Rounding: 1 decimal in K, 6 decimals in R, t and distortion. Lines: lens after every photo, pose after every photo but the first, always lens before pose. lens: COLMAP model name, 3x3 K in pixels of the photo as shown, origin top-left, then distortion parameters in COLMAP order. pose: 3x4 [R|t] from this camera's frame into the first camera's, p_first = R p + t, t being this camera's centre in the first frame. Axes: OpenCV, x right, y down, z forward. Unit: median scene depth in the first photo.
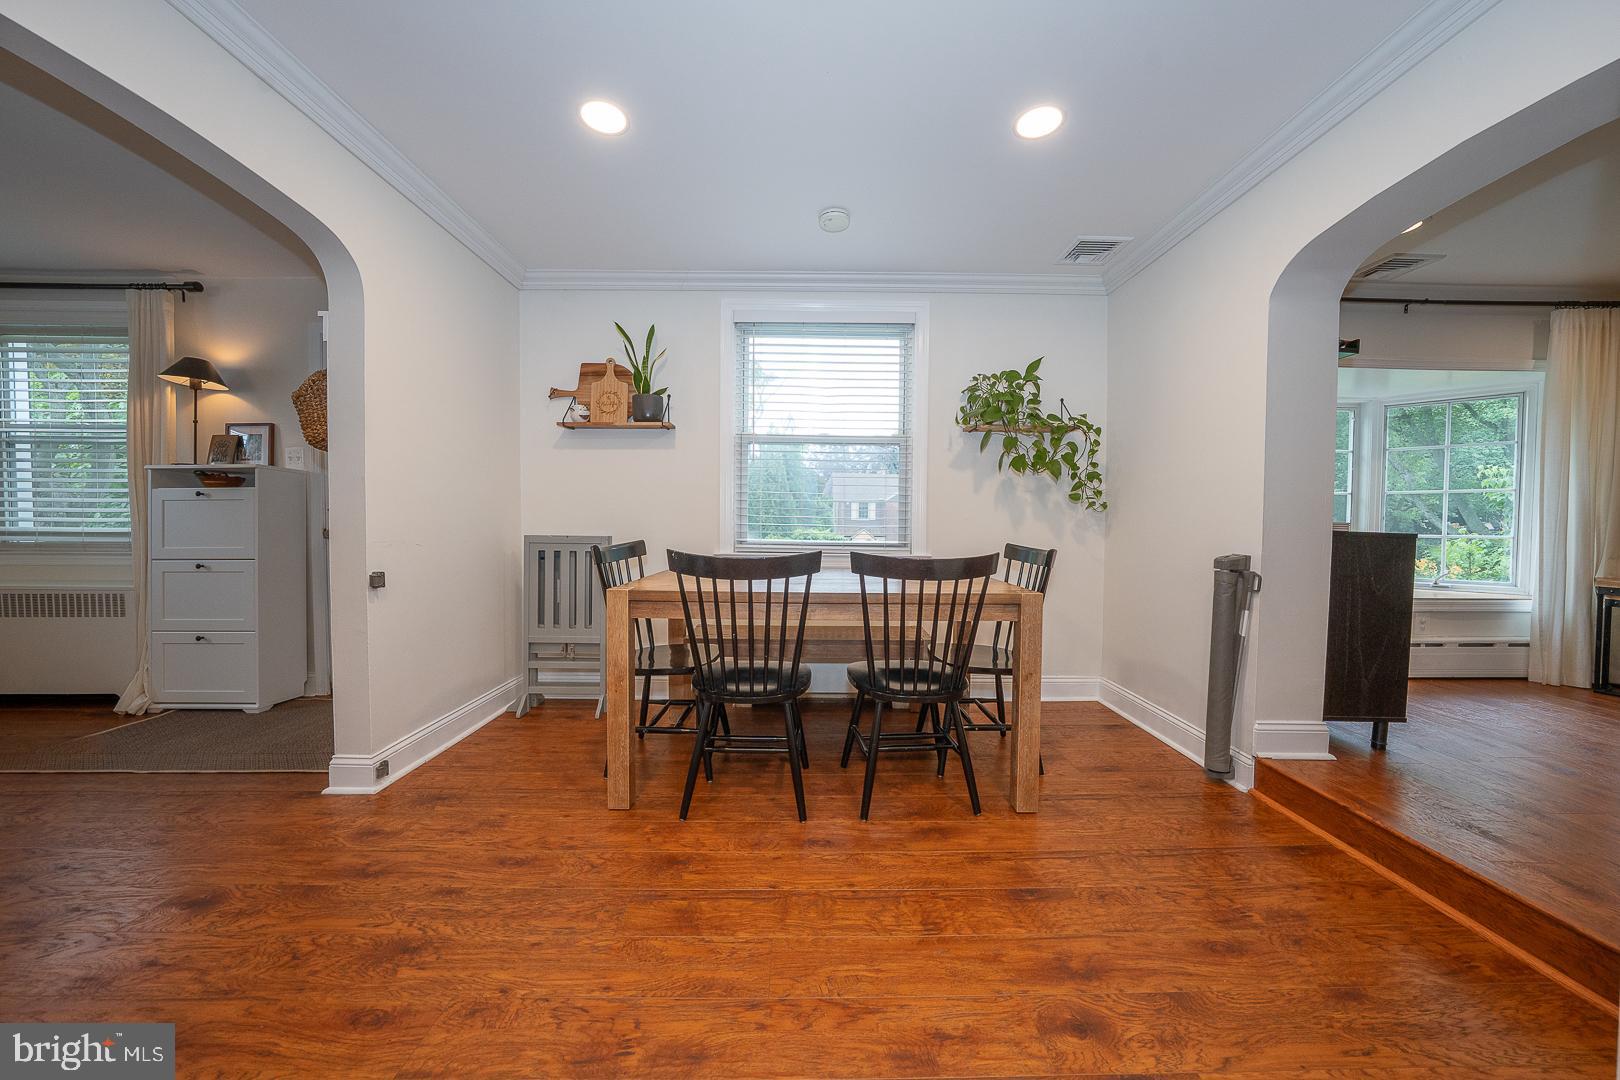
lens RADIAL K [[556.8, 0, 811.9], [0, 556.8, 537.1], [0, 0, 1]] dist [-0.031176, 0.005696]
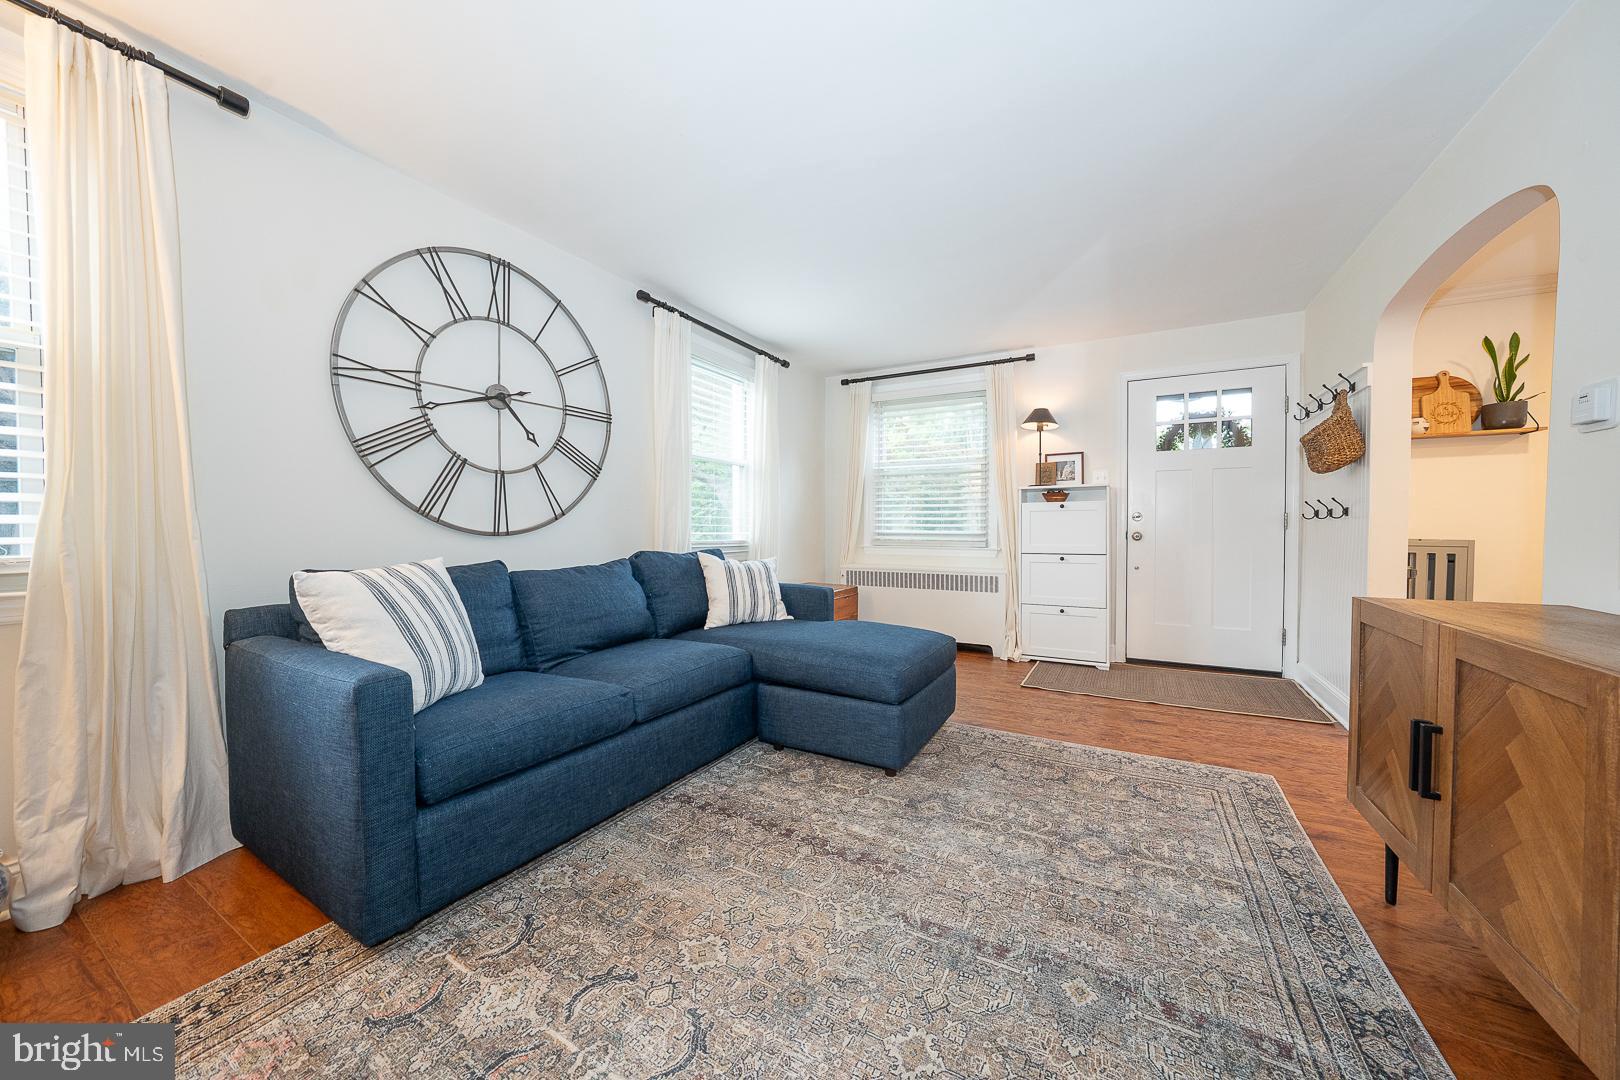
lens RADIAL K [[556.8, 0, 811.9], [0, 556.8, 537.1], [0, 0, 1]] dist [-0.031176, 0.005696]
pose [[0.865307, 0.004997, -0.501217, -0.946689], [-0.008959, 0.999945, -0.005499, 0.011584], [0.501162, 0.009248, 0.865304, -0.525944]]
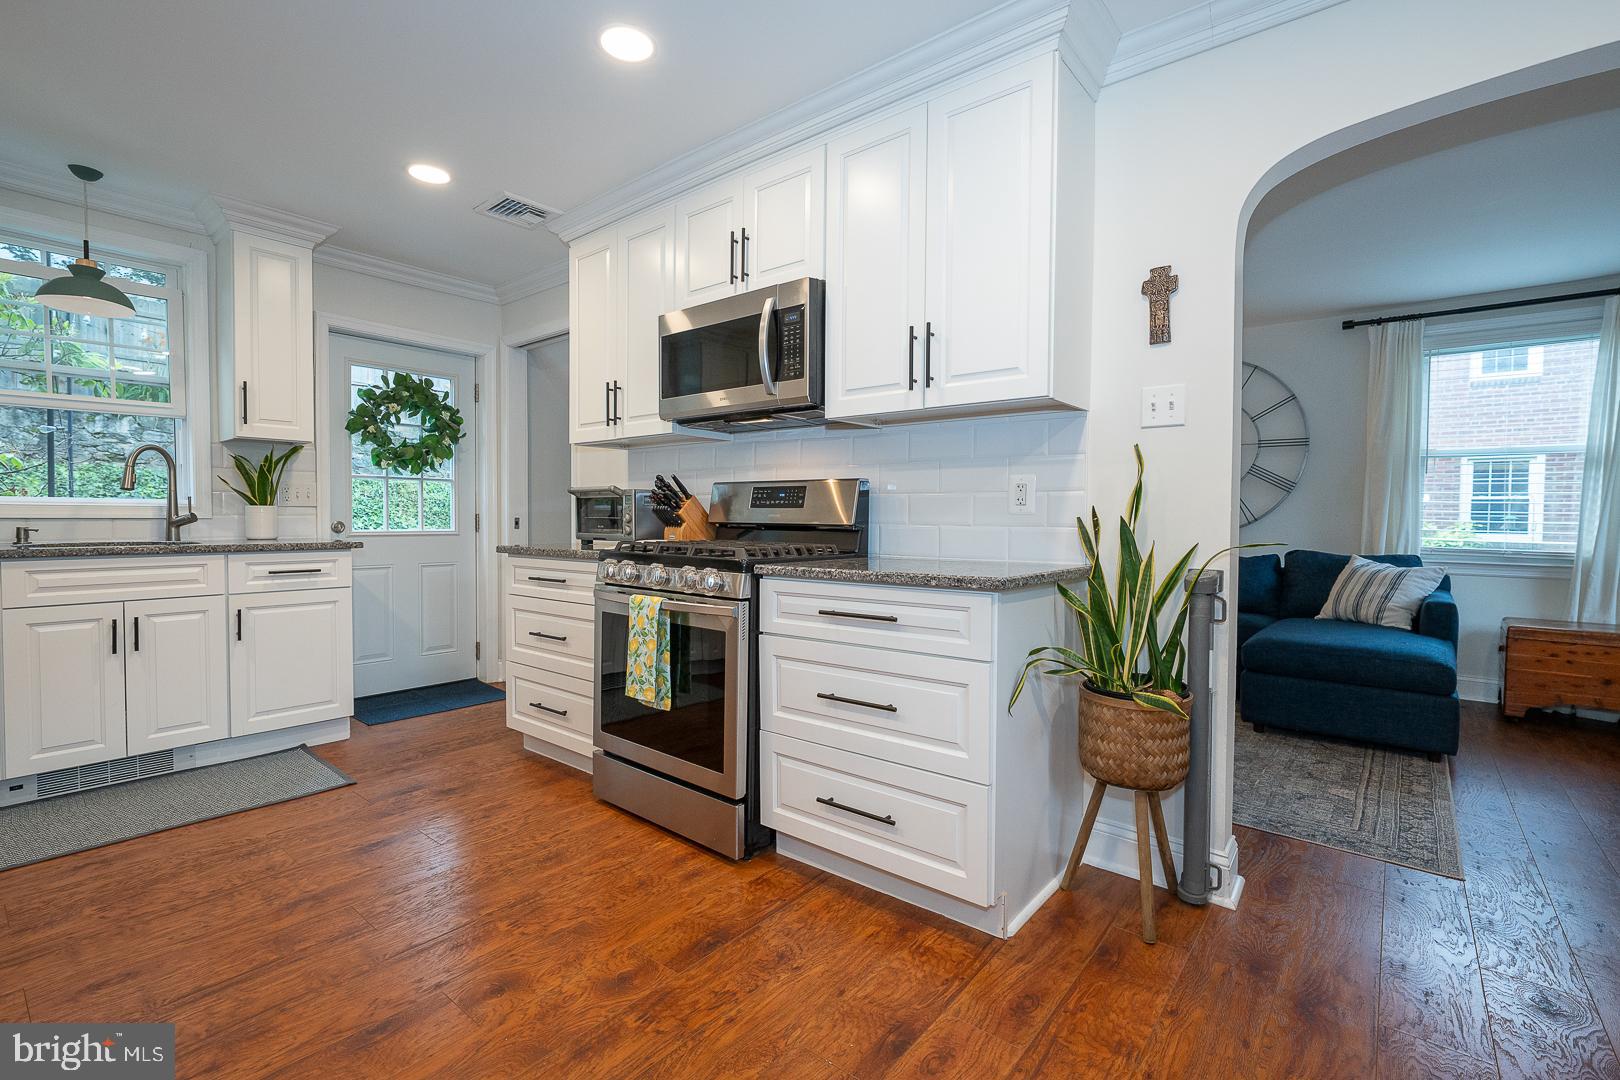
lens RADIAL K [[729.5, 0, 810.1], [0, 729.5, 535.0], [0, 0, 1]] dist [0.000098, 0.000554]
pose [[-0.645525, 0.004552, -0.763726, 0.201281], [-0.036917, 0.998627, 0.037155, -0.018040], [0.762847, 0.052179, -0.644471, 0.388813]]
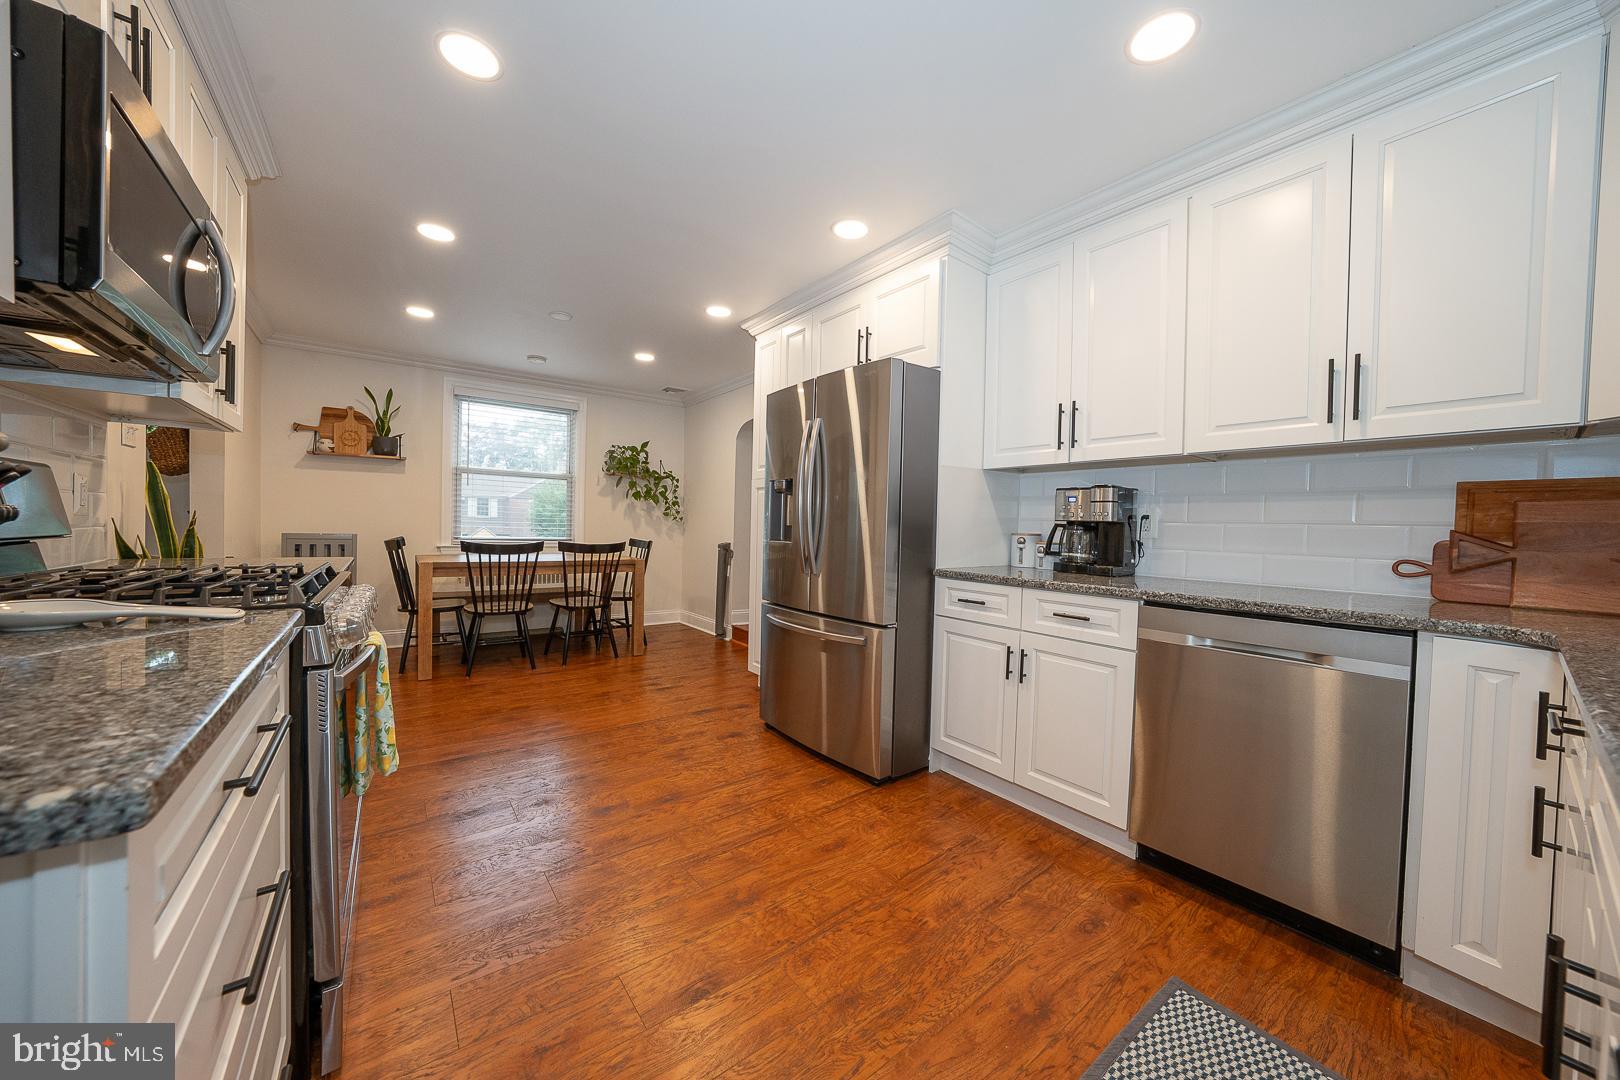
lens RADIAL K [[556.8, 0, 811.9], [0, 556.8, 537.1], [0, 0, 1]] dist [-0.031176, 0.005696]
pose [[0.799091, -0.001152, 0.601209, -0.277221], [-0.000379, 0.999997, 0.002421, 0.001780], [-0.601210, -0.002162, 0.799088, -0.841728]]
